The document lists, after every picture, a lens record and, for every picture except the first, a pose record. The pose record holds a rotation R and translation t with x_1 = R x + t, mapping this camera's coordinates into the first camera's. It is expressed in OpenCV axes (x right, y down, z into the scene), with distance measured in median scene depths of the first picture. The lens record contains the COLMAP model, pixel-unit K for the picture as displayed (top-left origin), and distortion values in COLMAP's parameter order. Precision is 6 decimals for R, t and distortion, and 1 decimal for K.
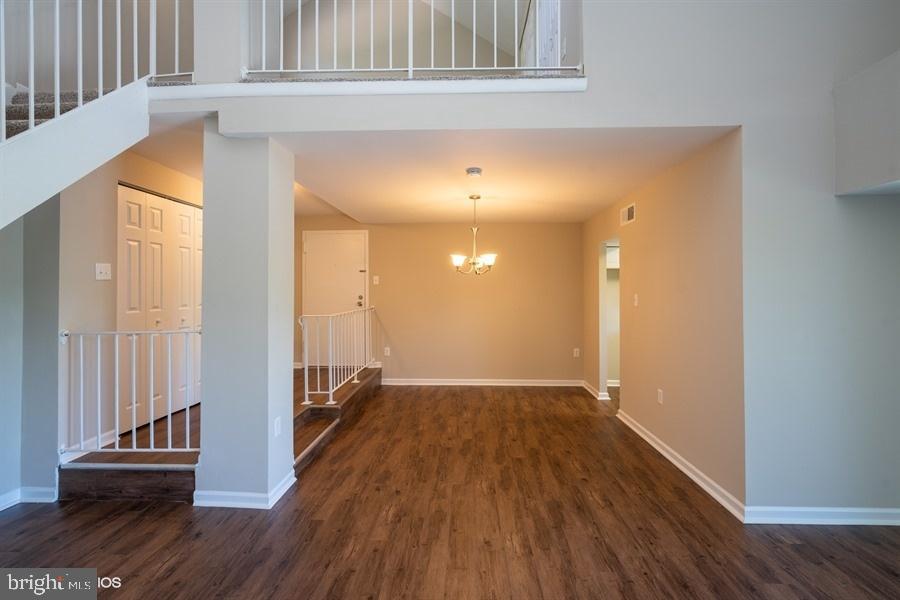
lens RADIAL K [[418.0, 0, 456.6], [0, 418.0, 255.1], [0, 0, 1]] dist [-0.006826, 0.001667]
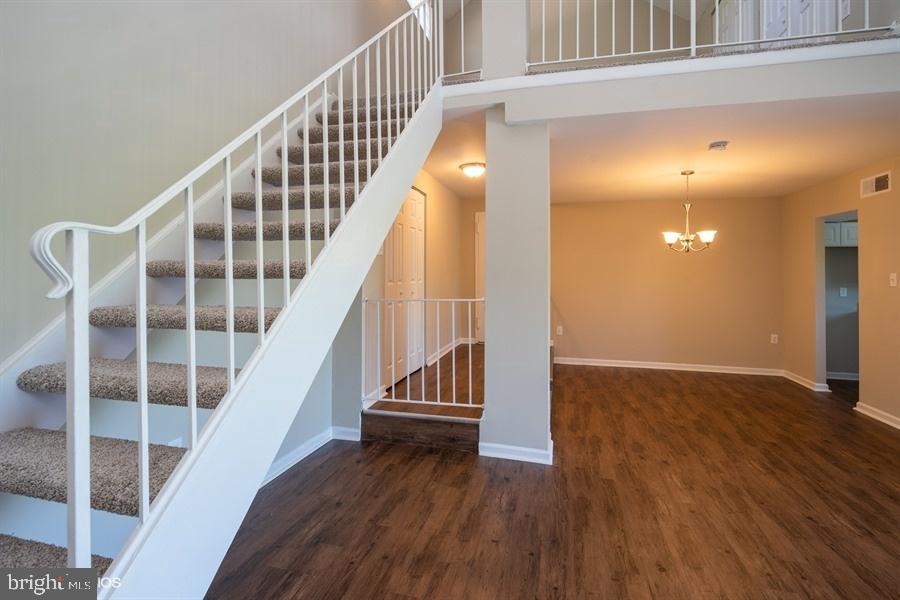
lens RADIAL K [[418.0, 0, 449.0], [0, 418.0, 237.9], [0, 0, 1]] dist [-0.006826, 0.001667]
pose [[0.976315, -0.012719, -0.215979, -0.445878], [0.010323, 0.999872, -0.012219, 0.029106], [0.216107, 0.009700, 0.976321, -0.116183]]
